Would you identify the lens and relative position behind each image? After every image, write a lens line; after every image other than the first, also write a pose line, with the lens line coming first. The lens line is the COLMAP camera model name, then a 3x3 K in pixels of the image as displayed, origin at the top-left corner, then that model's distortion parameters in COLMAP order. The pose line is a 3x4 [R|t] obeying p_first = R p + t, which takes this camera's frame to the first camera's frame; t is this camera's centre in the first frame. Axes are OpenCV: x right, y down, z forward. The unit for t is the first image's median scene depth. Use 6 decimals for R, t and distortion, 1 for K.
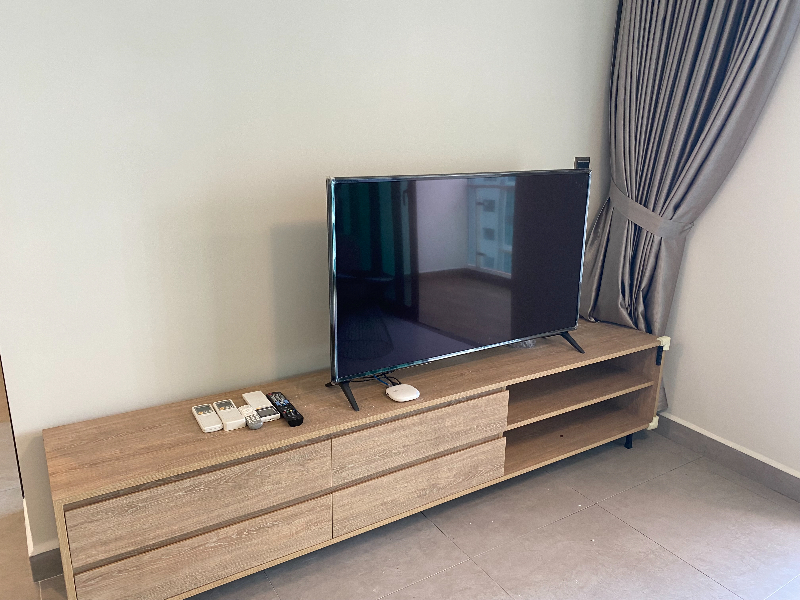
lens RADIAL K [[618.5, 0, 403.7], [0, 618.5, 306.9], [0, 0, 1]] dist [0.016472, 0.003691]
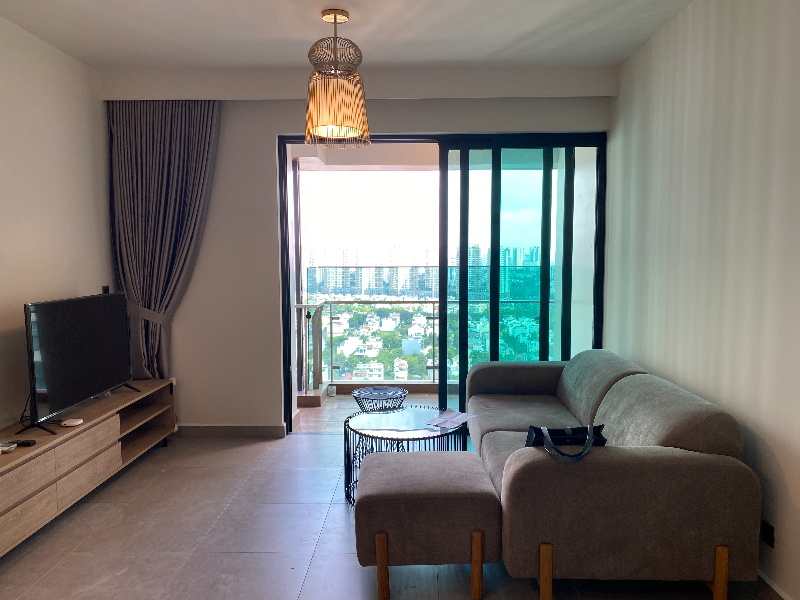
lens RADIAL K [[618.5, 0, 402.9], [0, 618.5, 301.0], [0, 0, 1]] dist [0.016472, 0.003691]
pose [[0.560179, -0.085904, 0.823905, -0.790483], [0.241946, 0.968206, -0.063551, 0.127604], [-0.792251, 0.234940, 0.563153, -0.710382]]
